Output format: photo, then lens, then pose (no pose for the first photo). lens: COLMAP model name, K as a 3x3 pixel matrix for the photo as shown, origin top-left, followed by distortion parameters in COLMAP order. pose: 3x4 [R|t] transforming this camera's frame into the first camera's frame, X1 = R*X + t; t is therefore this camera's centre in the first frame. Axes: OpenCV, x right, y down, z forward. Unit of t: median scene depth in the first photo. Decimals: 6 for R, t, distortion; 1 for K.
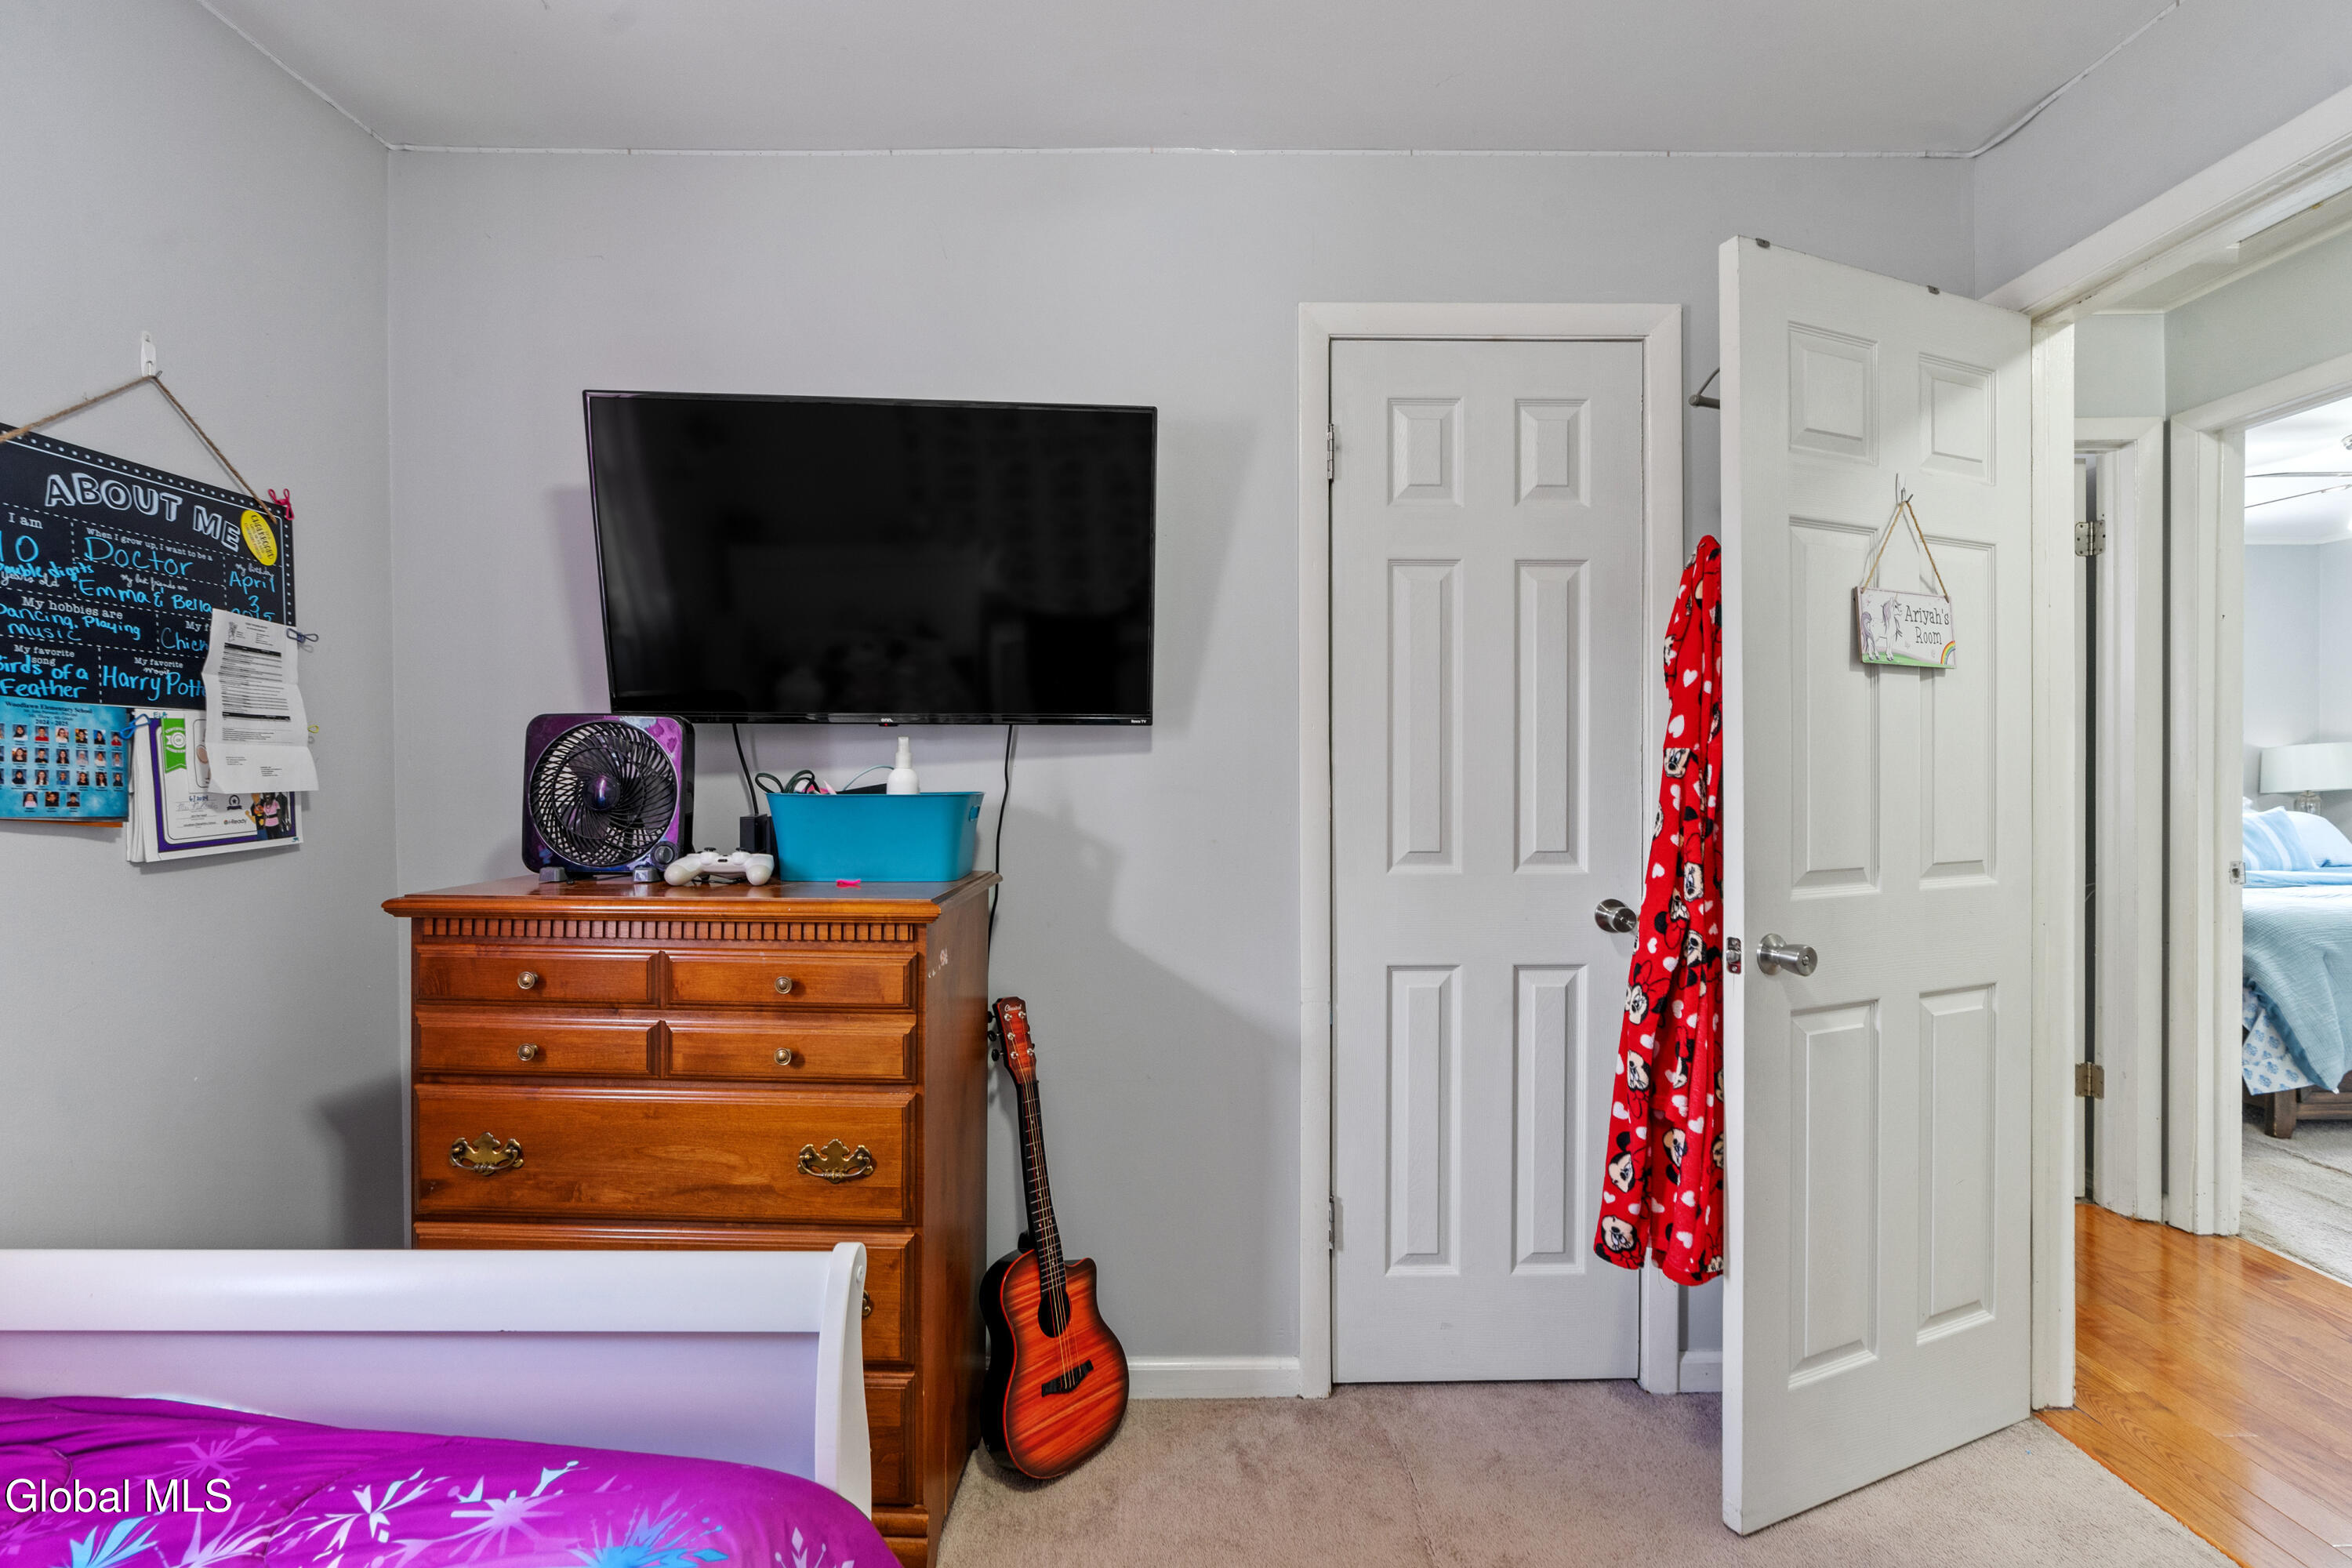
lens RADIAL K [[1062.5, 0, 1158.9], [0, 1062.5, 797.8], [0, 0, 1]] dist [-0.011894, 0.004414]
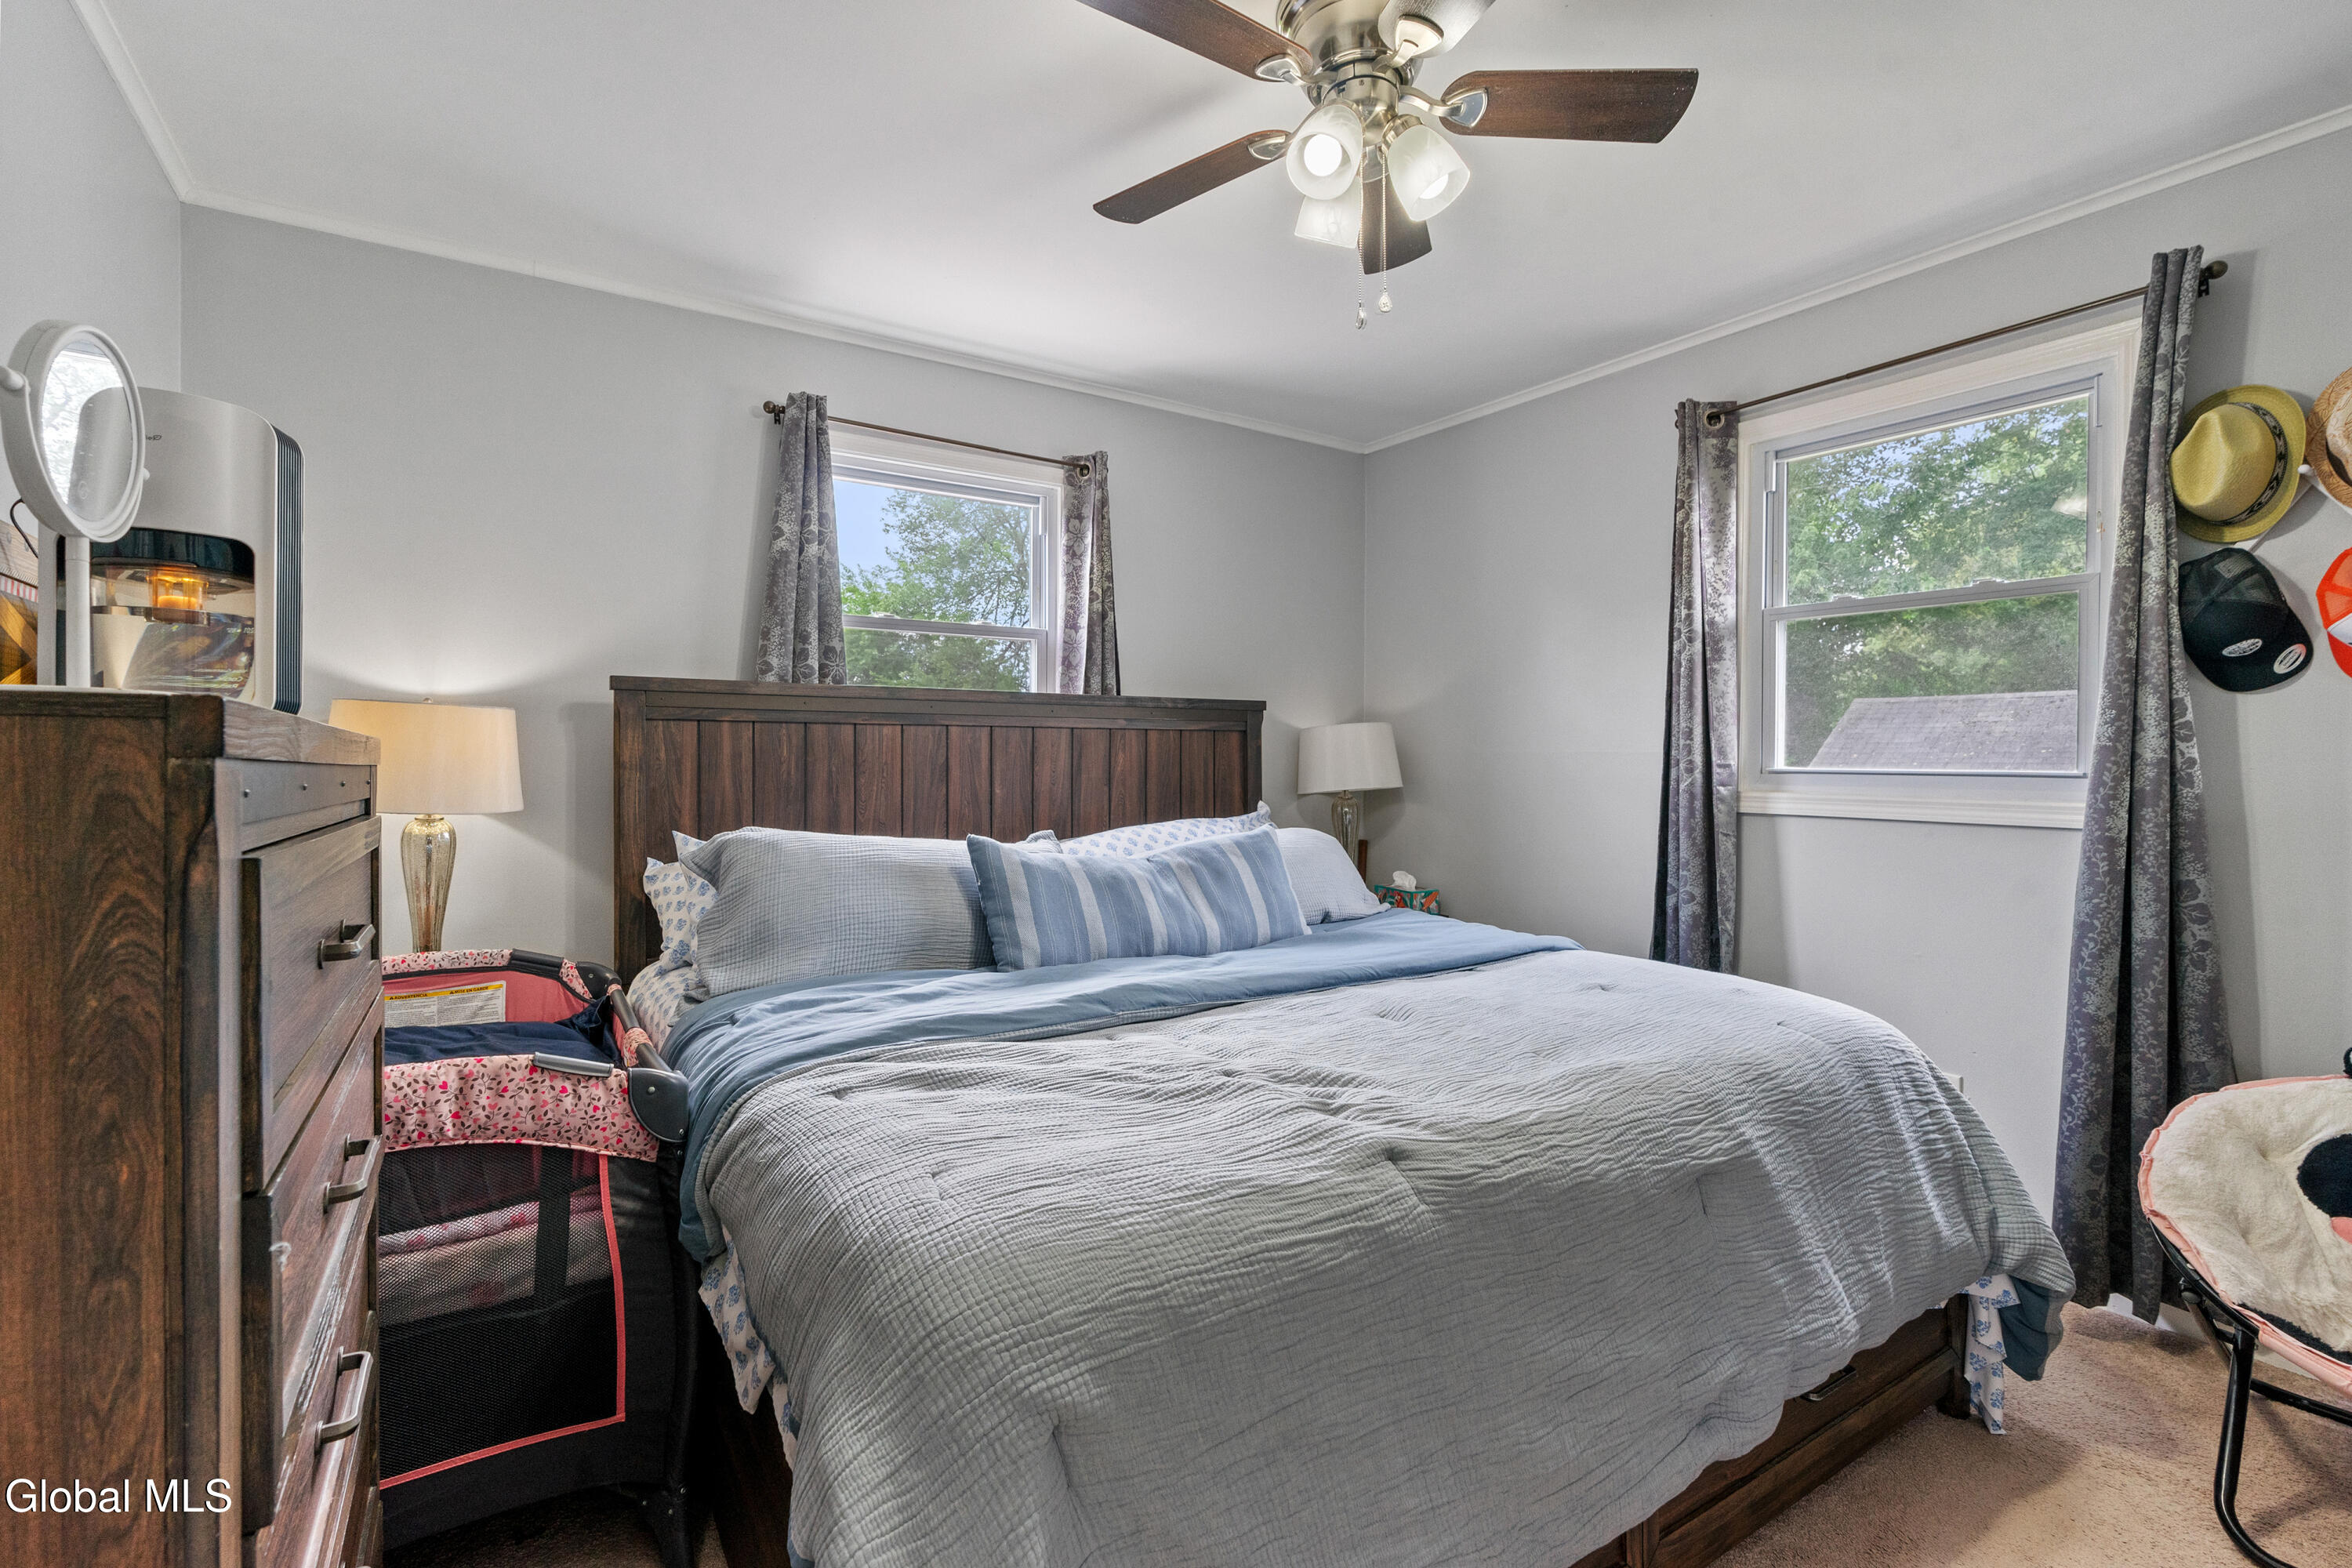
lens RADIAL K [[1062.5, 0, 1181.0], [0, 1062.5, 772.6], [0, 0, 1]] dist [-0.011894, 0.004414]
pose [[0.838892, -0.001777, 0.544296, 0.726510], [0.011940, 0.999814, -0.015138, -0.010302], [-0.544168, 0.019198, 0.838757, 0.554242]]
